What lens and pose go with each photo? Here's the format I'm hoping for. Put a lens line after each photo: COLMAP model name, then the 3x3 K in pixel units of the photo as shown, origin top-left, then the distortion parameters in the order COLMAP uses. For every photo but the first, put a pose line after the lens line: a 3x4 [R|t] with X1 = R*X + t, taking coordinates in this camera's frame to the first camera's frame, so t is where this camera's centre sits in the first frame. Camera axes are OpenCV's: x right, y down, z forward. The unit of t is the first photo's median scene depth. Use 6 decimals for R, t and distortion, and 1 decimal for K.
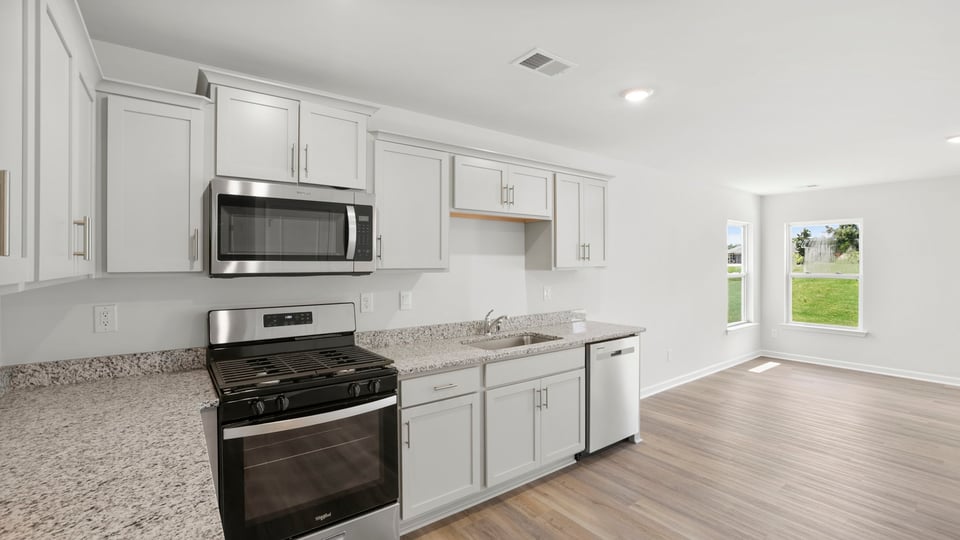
lens RADIAL K [[421.8, 0, 478.7], [0, 421.8, 264.1], [0, 0, 1]] dist [-0.048442, 0.016793]
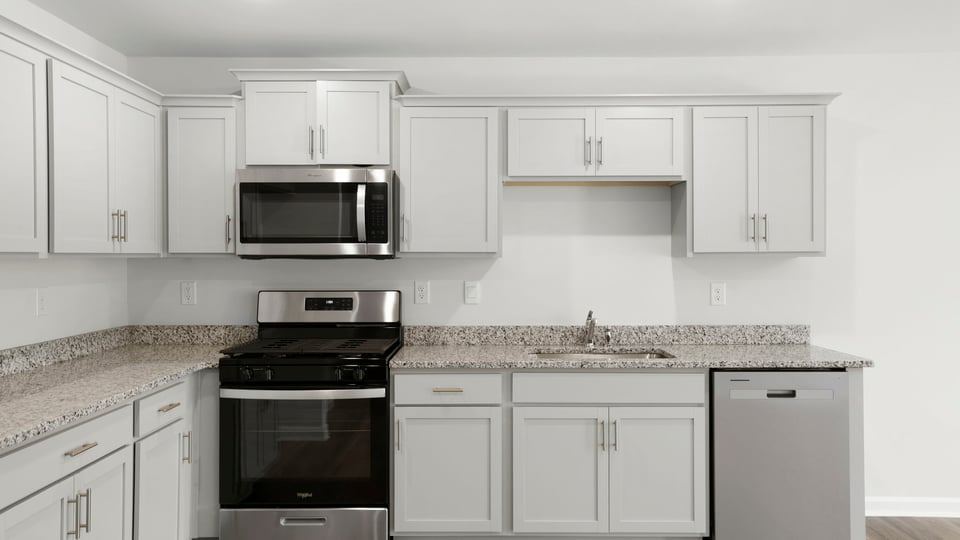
lens RADIAL K [[696.6, 0, 478.6], [0, 696.6, 258.3], [0, 0, 1]] dist [0.004326, 0.006143]
pose [[0.802146, 0.001645, -0.597126, 0.677869], [-0.002018, 0.999998, 0.000044, 0.021168], [0.597125, 0.001169, 0.802148, -0.079711]]
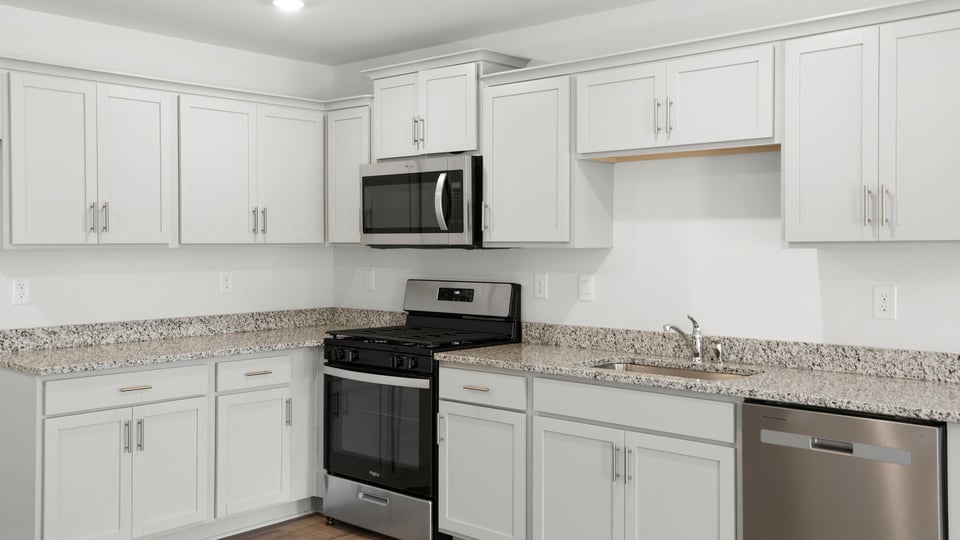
lens RADIAL K [[909.4, 0, 482.9], [0, 909.4, 252.3], [0, 0, 1]] dist [0.042681, 0.004553]
pose [[0.197366, 0.010333, -0.980275, 1.357422], [-0.002761, 0.999946, 0.009985, 0.012456], [0.980326, 0.000736, 0.197384, 0.558043]]
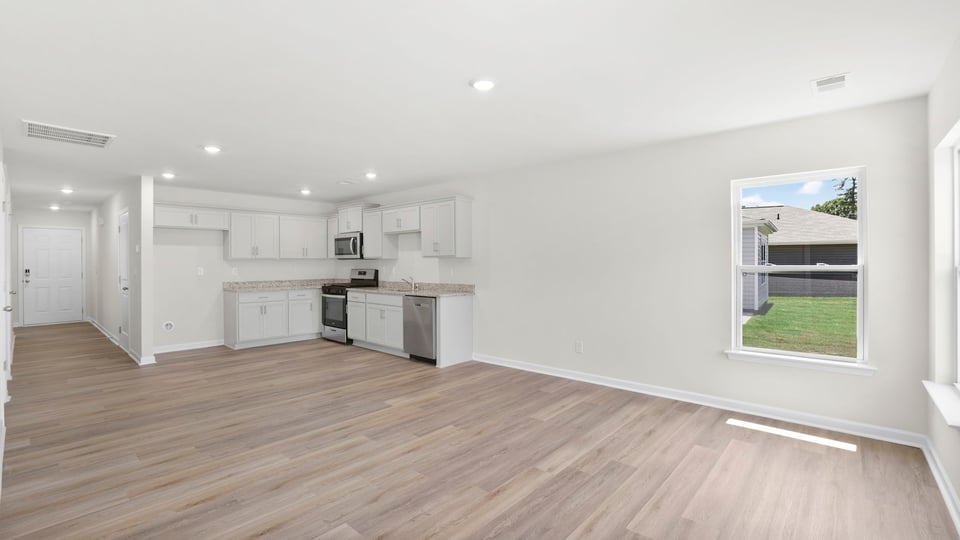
lens RADIAL K [[421.8, 0, 478.7], [0, 421.8, 264.1], [0, 0, 1]] dist [-0.048442, 0.016793]
pose [[0.202637, 0.002470, -0.979251, 2.478718], [-0.001056, 0.999997, 0.002304, 0.045526], [0.979253, 0.000567, 0.202639, 1.047616]]
